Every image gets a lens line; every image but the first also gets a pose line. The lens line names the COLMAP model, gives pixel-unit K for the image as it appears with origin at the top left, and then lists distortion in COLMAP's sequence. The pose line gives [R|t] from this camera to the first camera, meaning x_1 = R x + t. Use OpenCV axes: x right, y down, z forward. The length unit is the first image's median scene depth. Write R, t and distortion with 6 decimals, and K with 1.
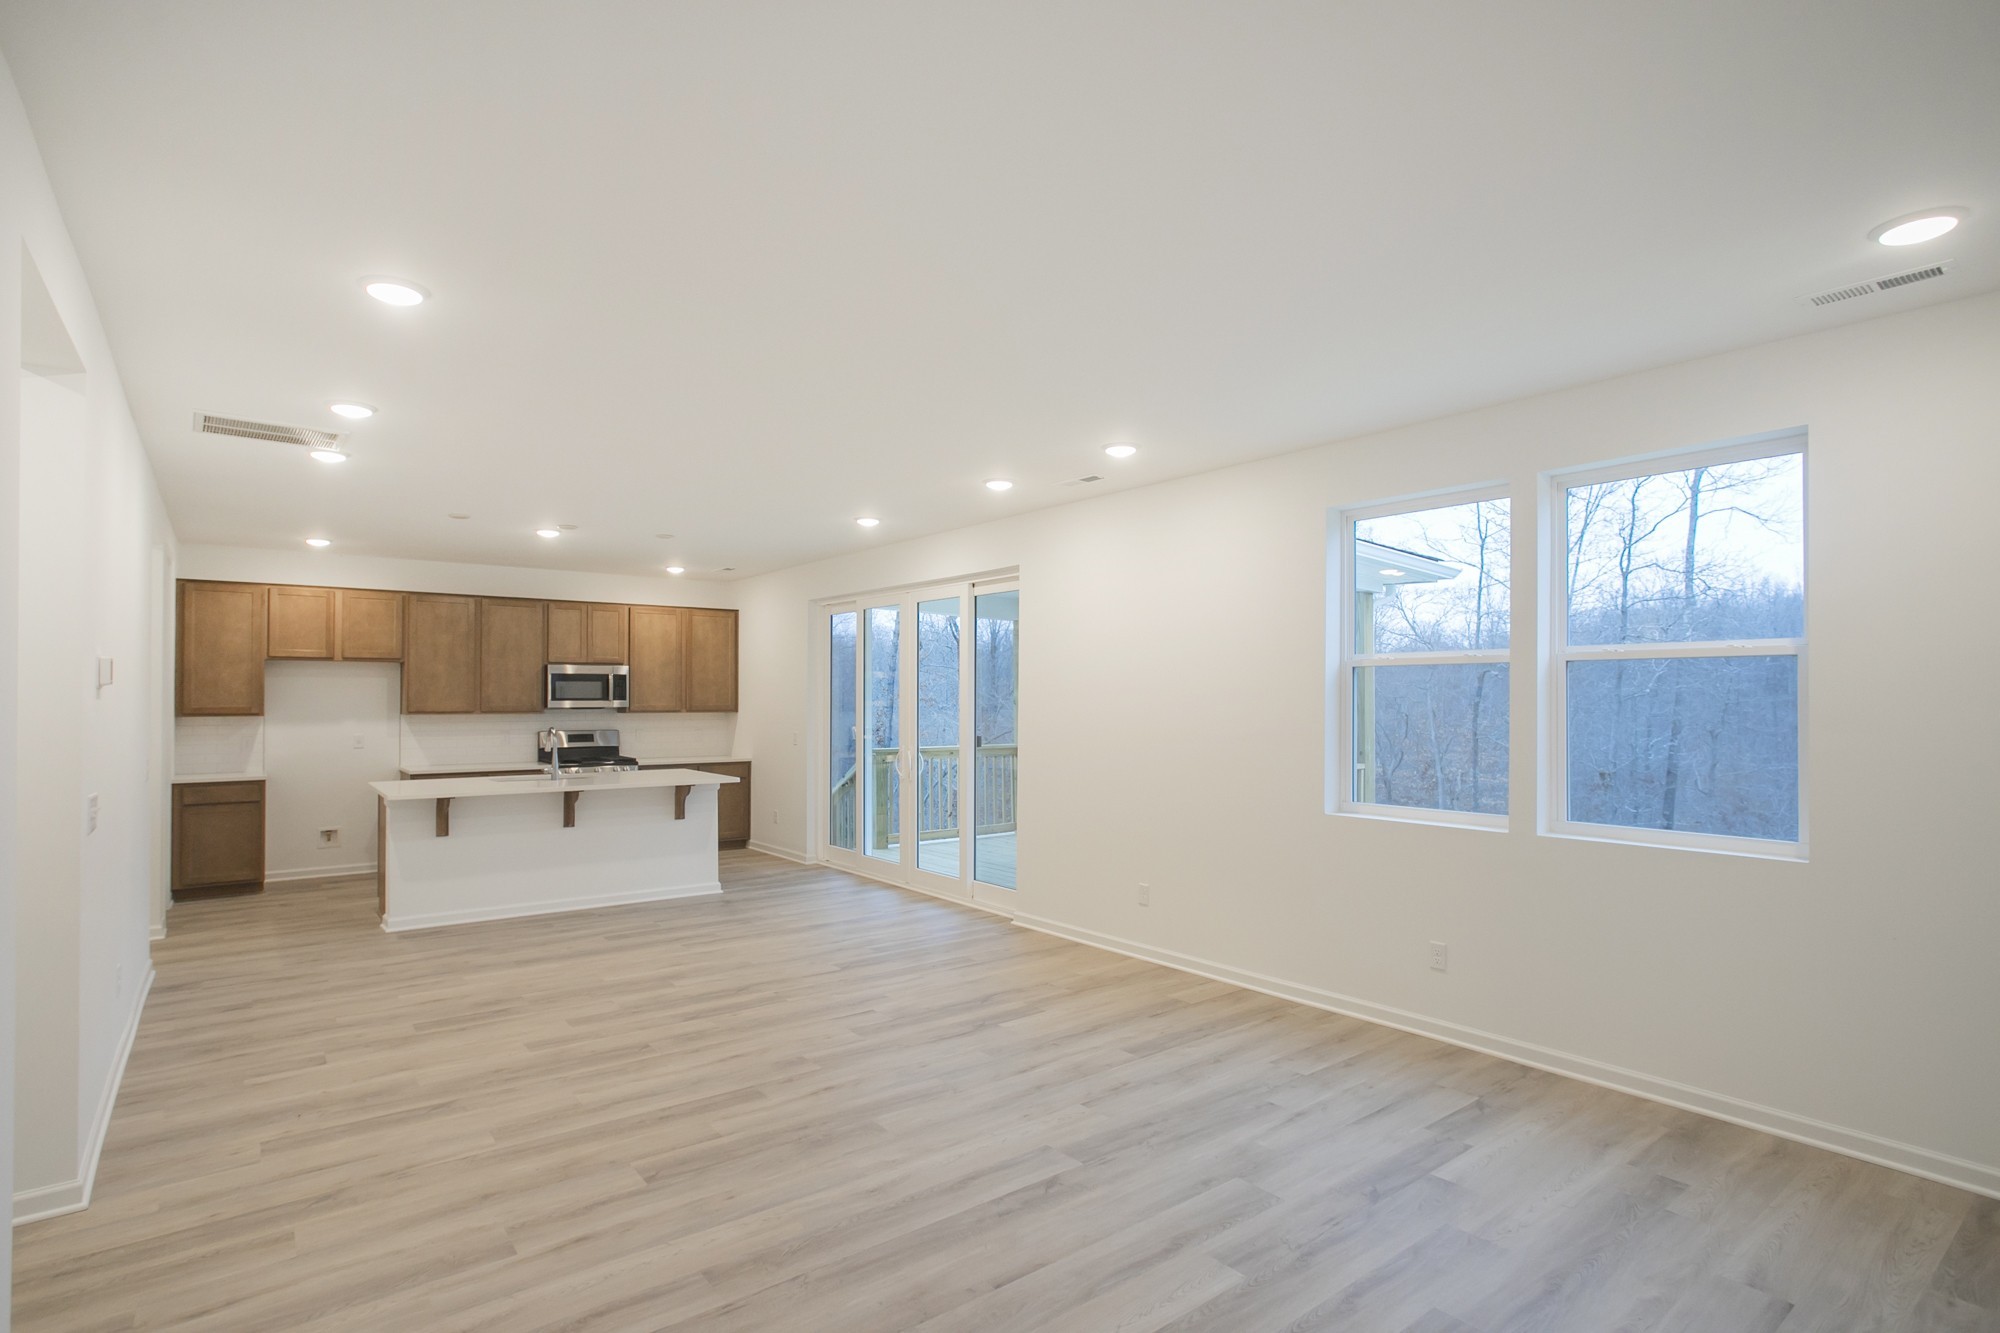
lens RADIAL K [[985.0, 0, 979.6], [0, 985.0, 686.7], [0, 0, 1]] dist [-0.051604, 0.036895]
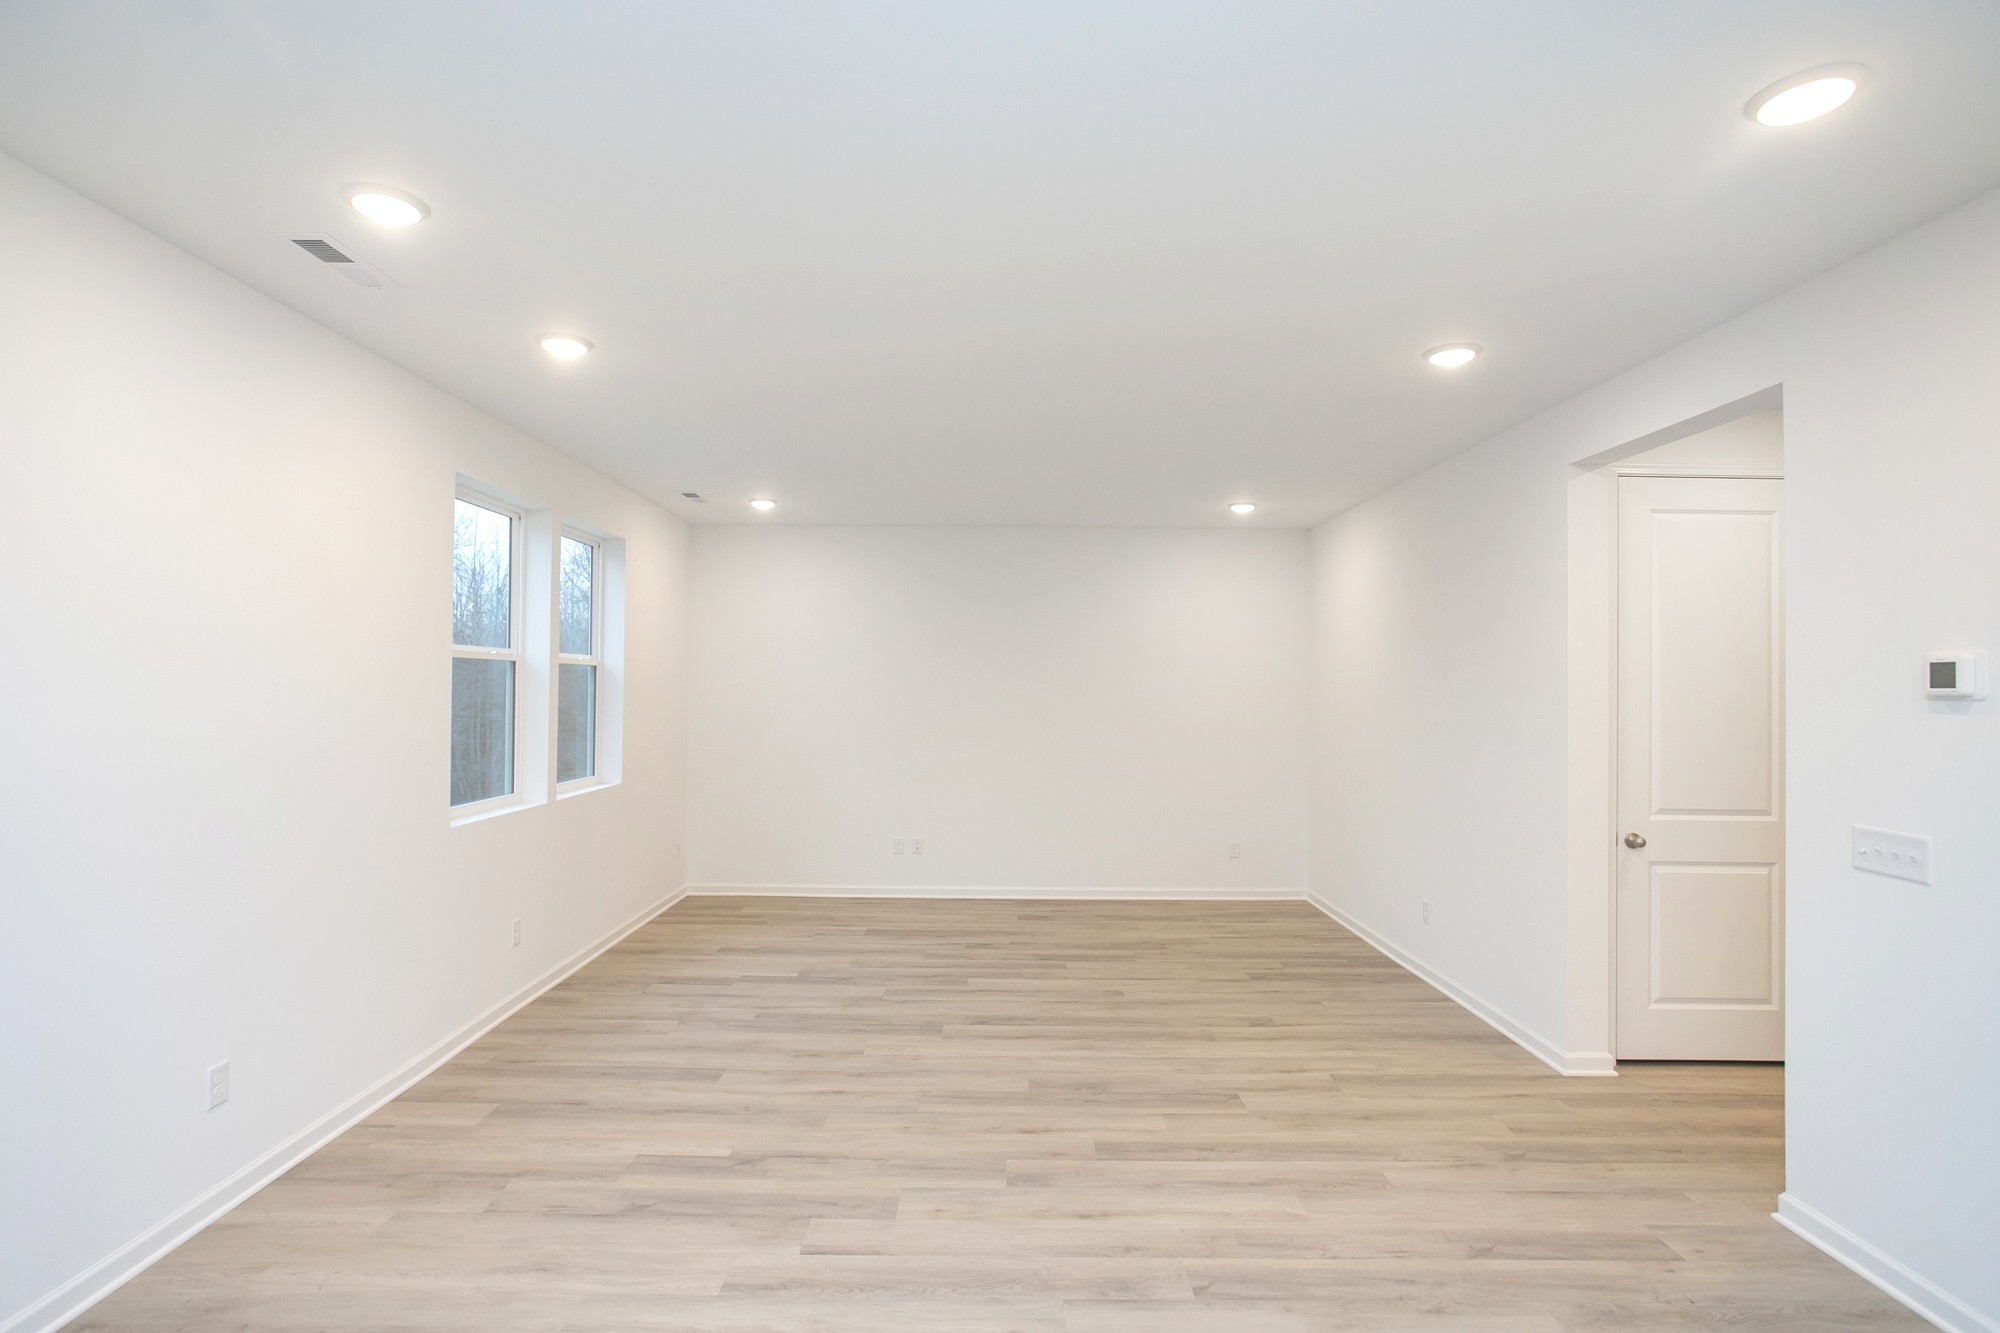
lens RADIAL K [[968.2, 0, 987.0], [0, 968.2, 670.9], [0, 0, 1]] dist [-0.039697, 0.026261]
pose [[-0.791965, 0.004711, 0.610549, -0.382240], [-0.016484, 0.999441, -0.029094, 0.006550], [-0.610344, -0.033106, -0.791444, 0.993999]]
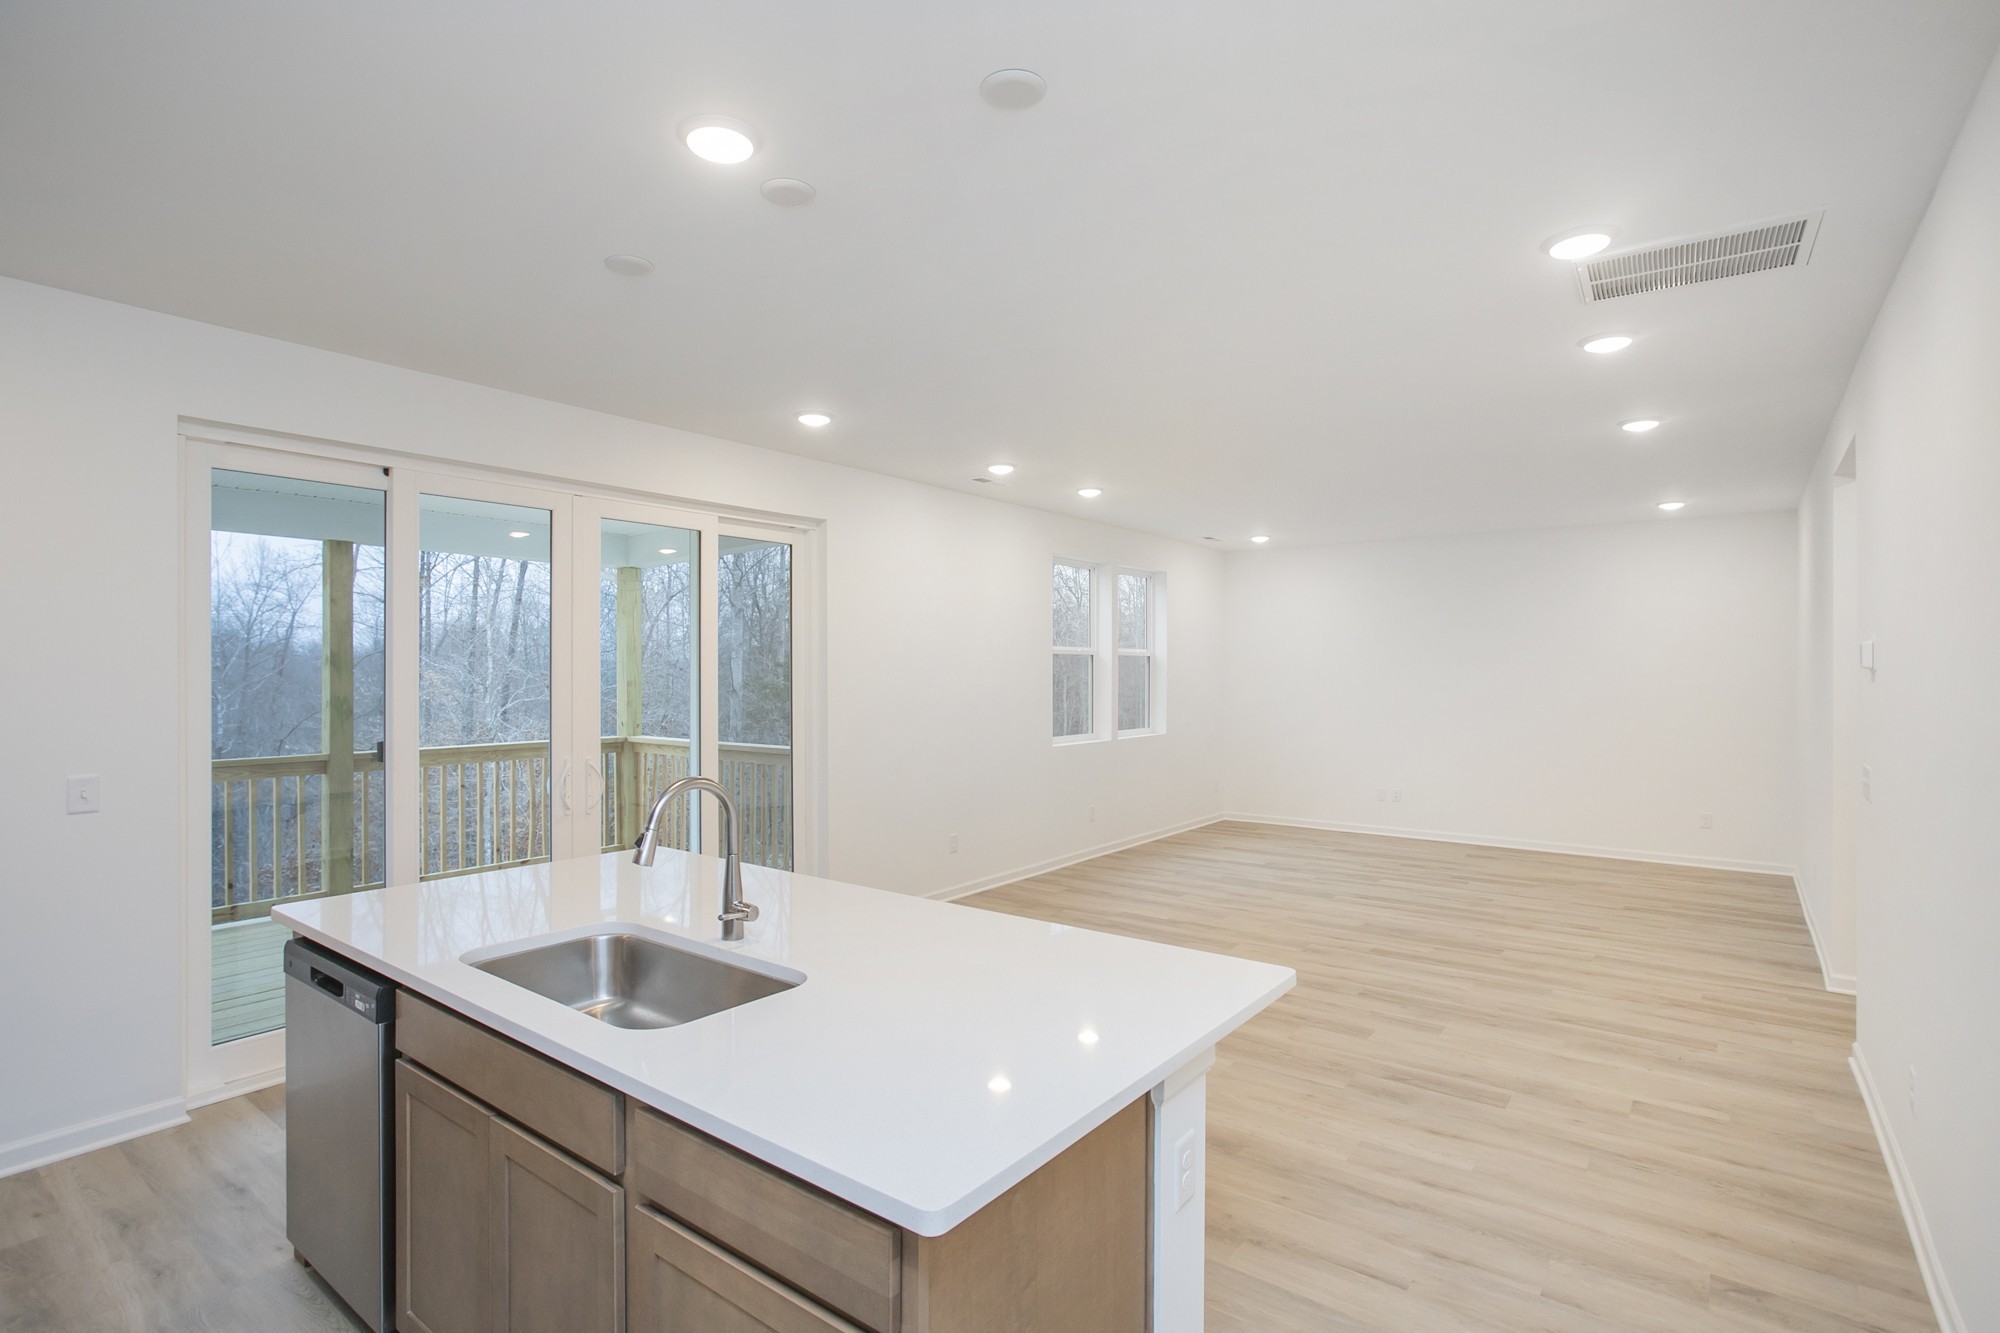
lens RADIAL K [[976.1, 0, 984.1], [0, 976.1, 674.5], [0, 0, 1]] dist [-0.039167, 0.026756]
pose [[-0.252300, -0.006013, 0.967630, -0.826281], [-0.013960, 0.999899, 0.002573, 0.007141], [-0.967548, -0.012859, -0.252358, 1.084360]]
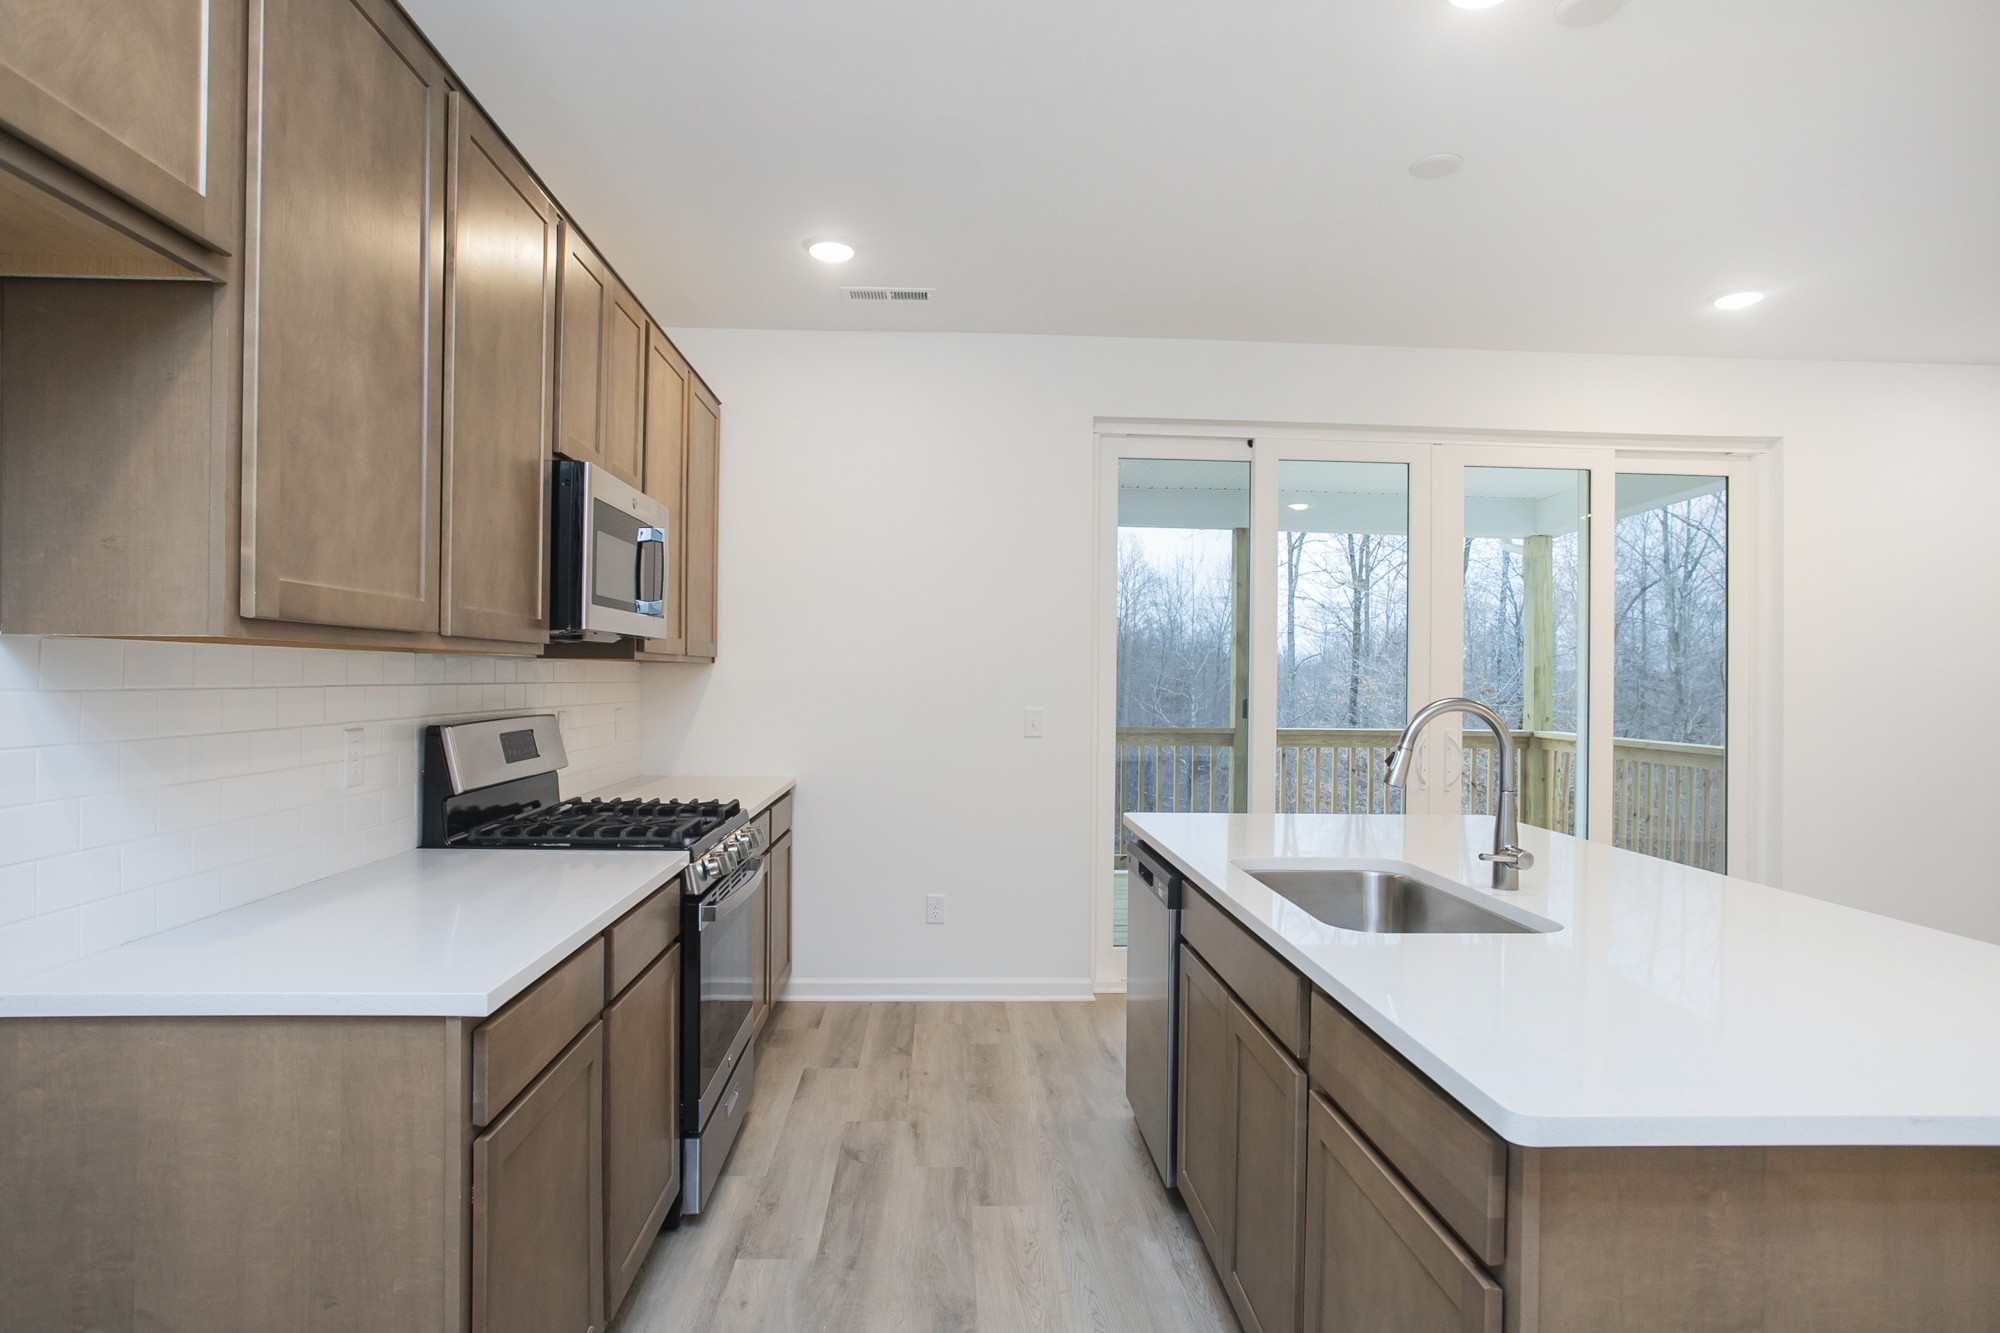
lens RADIAL K [[1085.7, 0, 989.8], [0, 1085.7, 676.6], [0, 0, 1]] dist [-0.048231, 0.039253]
pose [[0.573723, 0.005914, 0.819028, -0.833787], [-0.023352, 0.999686, 0.009139, 0.037908], [-0.818716, -0.024370, 0.573681, 1.024546]]
